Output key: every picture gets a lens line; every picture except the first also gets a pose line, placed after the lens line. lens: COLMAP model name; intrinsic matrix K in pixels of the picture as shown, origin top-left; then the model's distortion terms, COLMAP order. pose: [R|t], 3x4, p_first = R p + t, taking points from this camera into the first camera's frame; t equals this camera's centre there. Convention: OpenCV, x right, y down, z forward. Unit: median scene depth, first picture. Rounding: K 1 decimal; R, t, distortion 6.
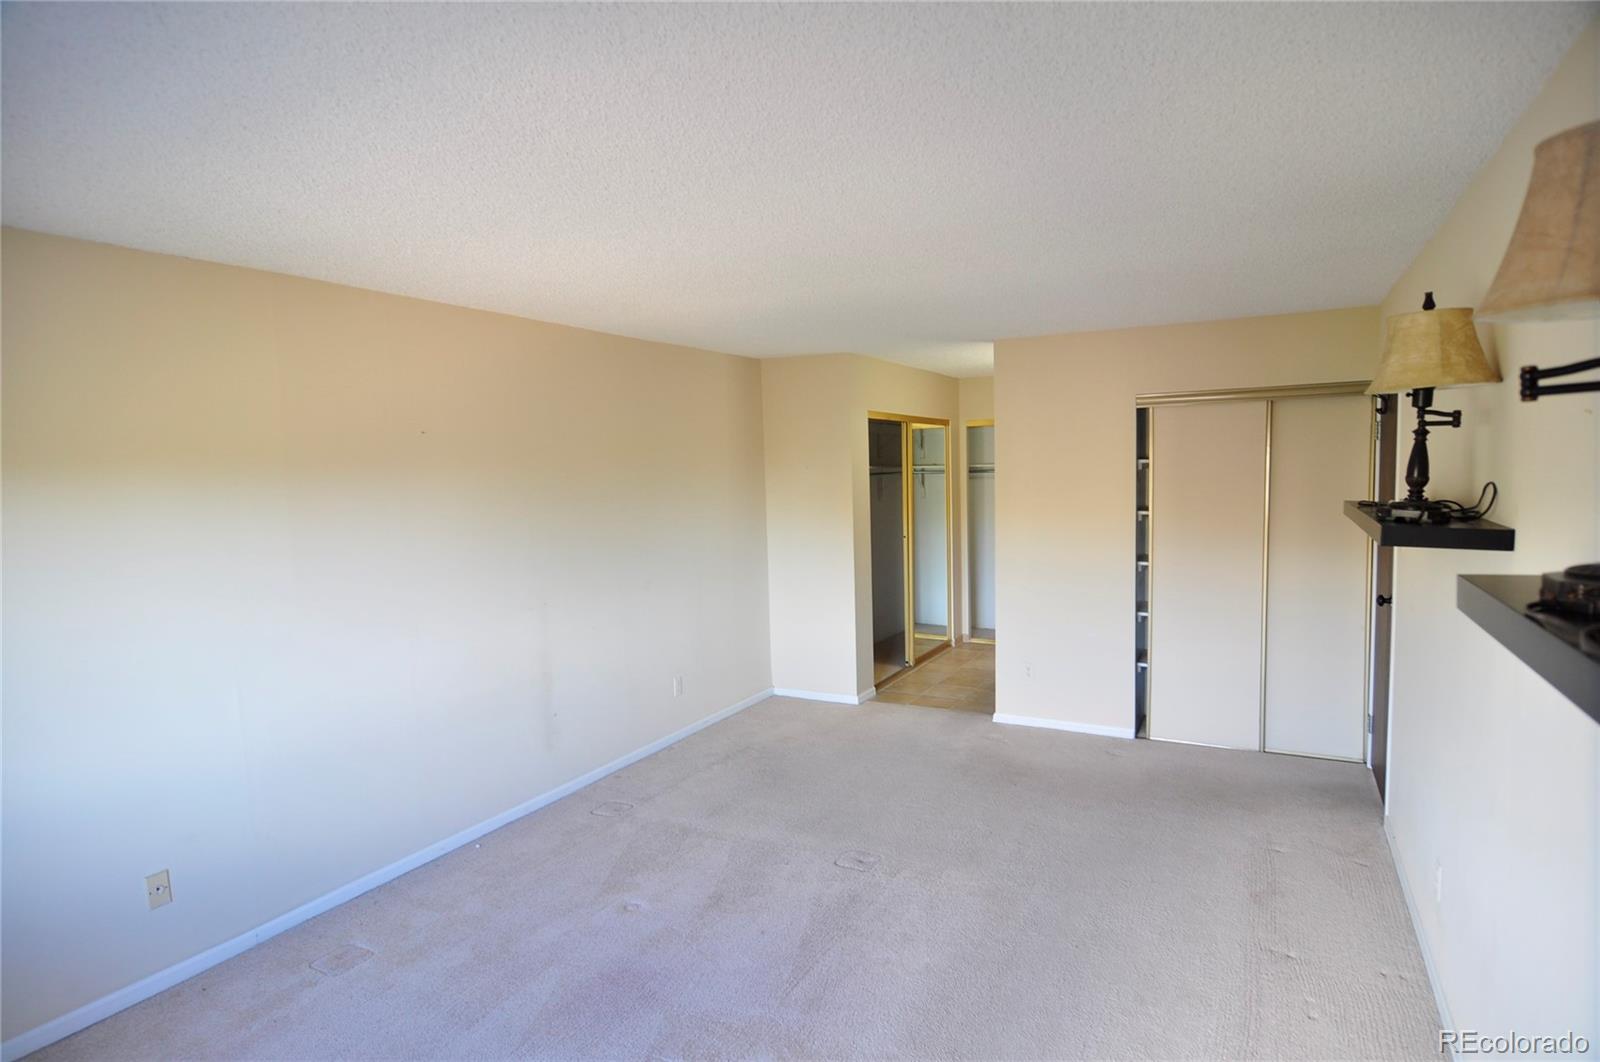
lens RADIAL K [[862.1, 0, 802.7], [0, 862.1, 527.8], [0, 0, 1]] dist [-0.004536, -0.009991]
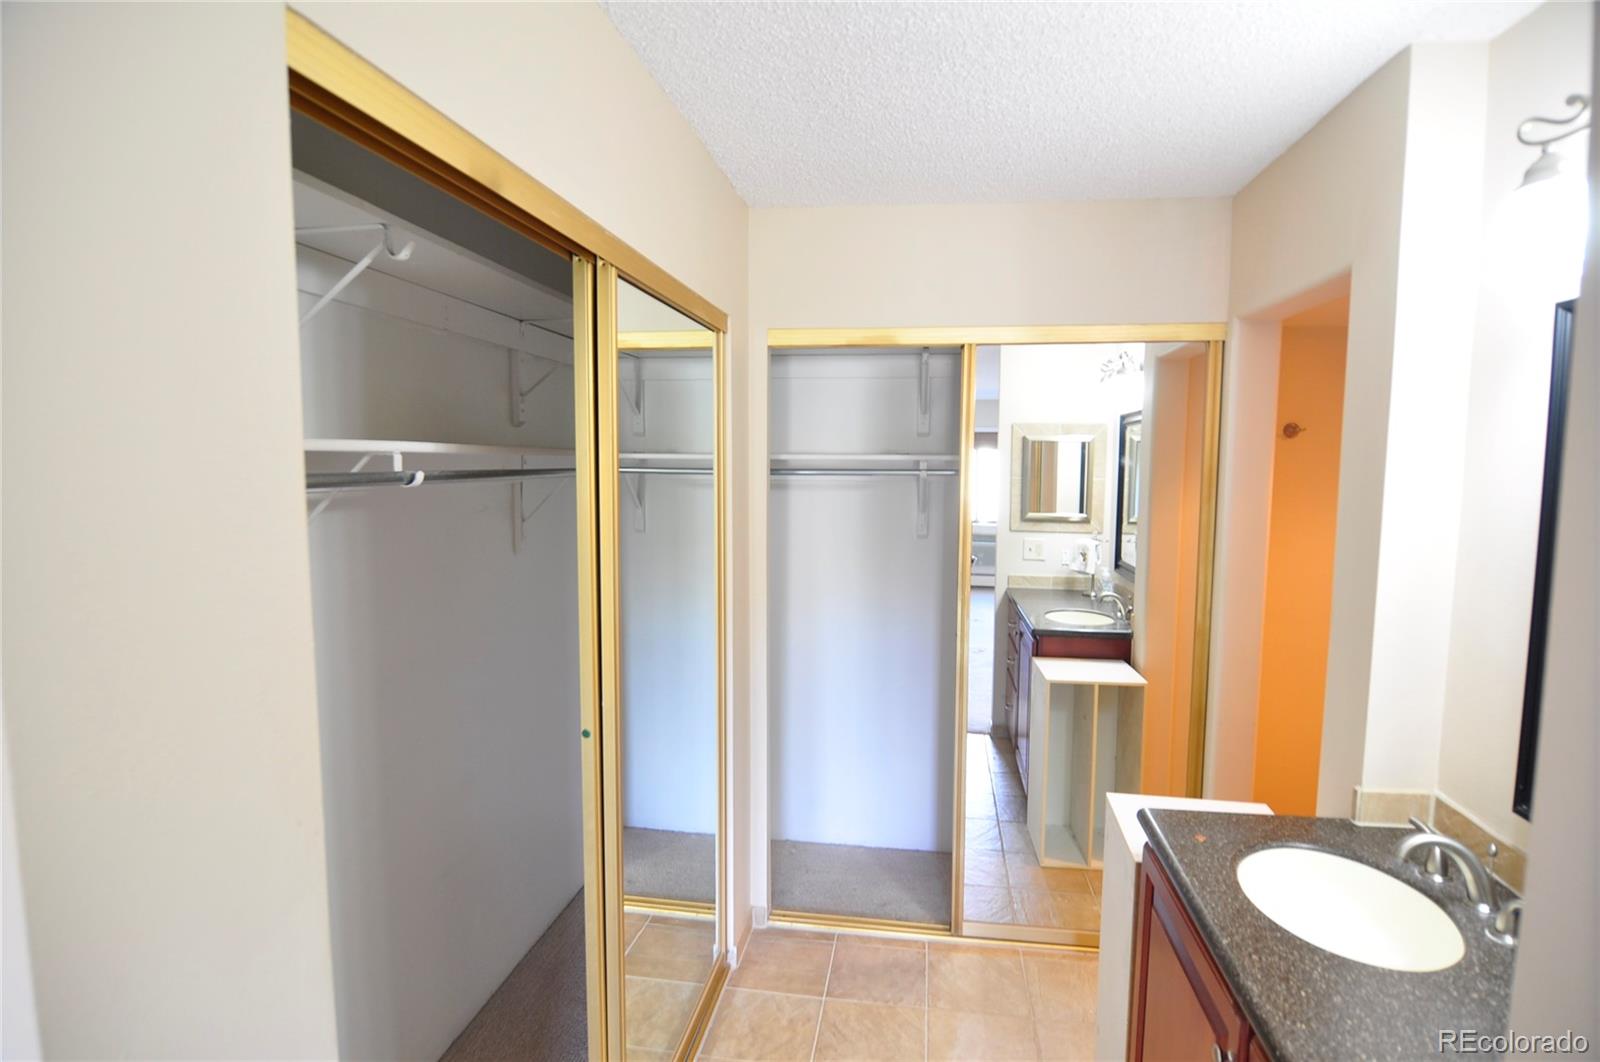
lens RADIAL K [[862.1, 0, 813.0], [0, 862.1, 537.4], [0, 0, 1]] dist [-0.004536, -0.009991]
pose [[0.937389, -0.007146, 0.348210, 0.082446], [0.003012, 0.999918, 0.012412, -0.041923], [-0.348270, -0.010586, 0.937334, 0.653970]]
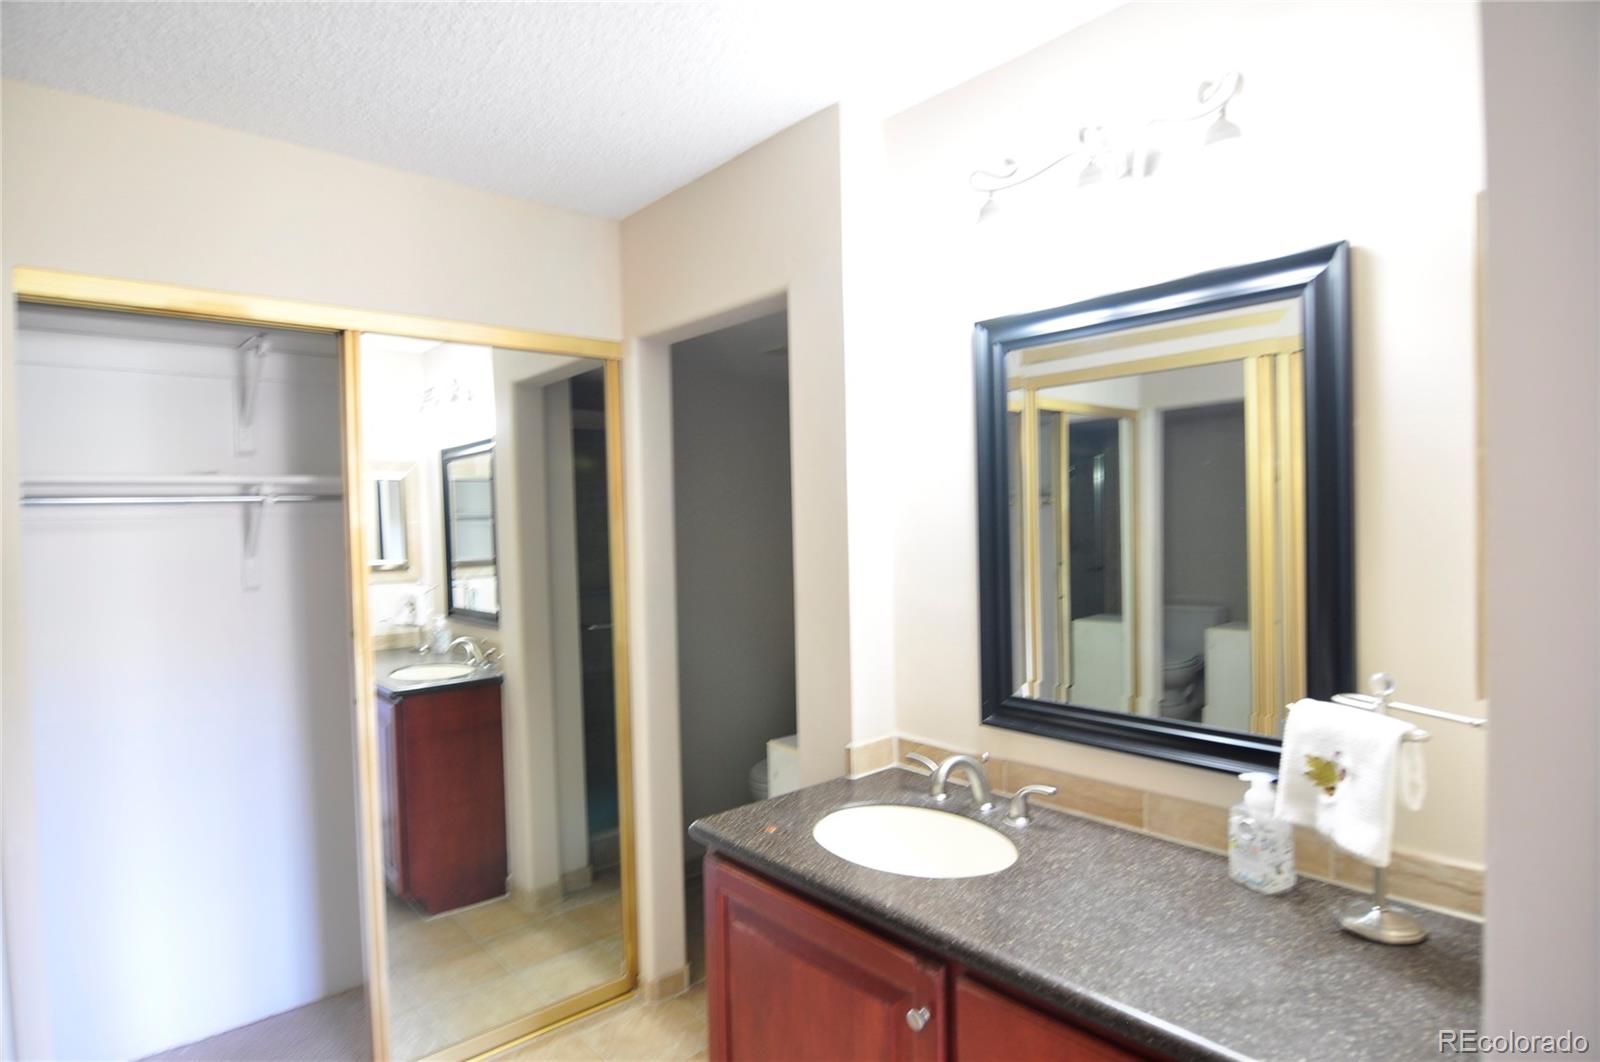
lens RADIAL K [[862.1, 0, 799.7], [0, 862.1, 533.1], [0, 0, 1]] dist [-0.004536, -0.009991]
pose [[0.350970, -0.008228, 0.936351, 0.055106], [0.094103, 0.995209, -0.026527, -0.029993], [-0.931646, 0.097424, 0.350063, 0.730705]]
